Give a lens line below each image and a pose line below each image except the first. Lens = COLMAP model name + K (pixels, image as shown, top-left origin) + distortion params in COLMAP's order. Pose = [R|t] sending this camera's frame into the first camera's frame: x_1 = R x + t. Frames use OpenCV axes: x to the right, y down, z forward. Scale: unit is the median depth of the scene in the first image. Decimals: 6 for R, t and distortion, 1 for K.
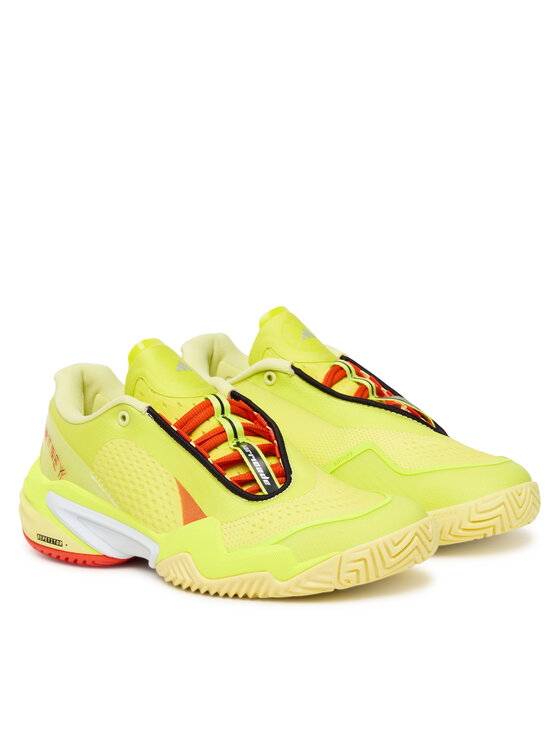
lens RADIAL K [[2193.3, 0, 280.0], [0, 2193.3, 373.0], [0, 0, 1]] dist [0.023187, 0.095069]
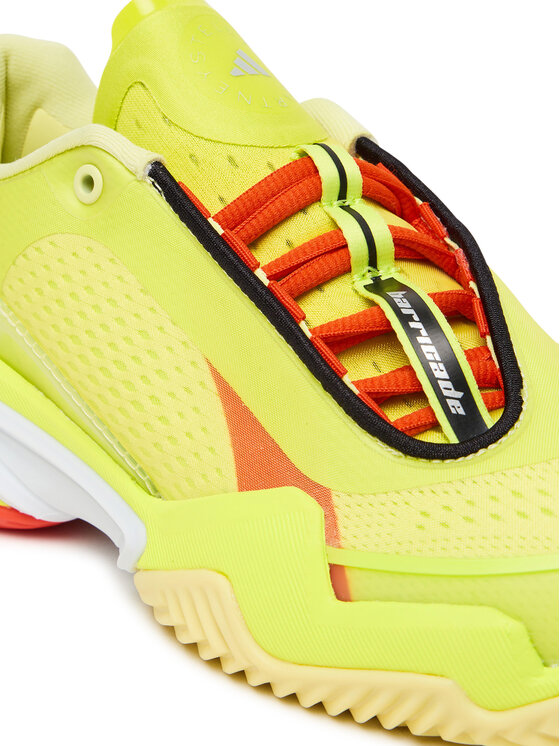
lens RADIAL K [[1790.5, 0, 280.0], [0, 1790.5, 373.0], [0, 0, 1]] dist [0.536493, -8.347910]
pose [[0.995147, 0.096238, 0.020507, -0.040922], [-0.098279, 0.982376, 0.158990, -0.000515], [-0.004845, -0.160233, 0.987067, 0.686533]]
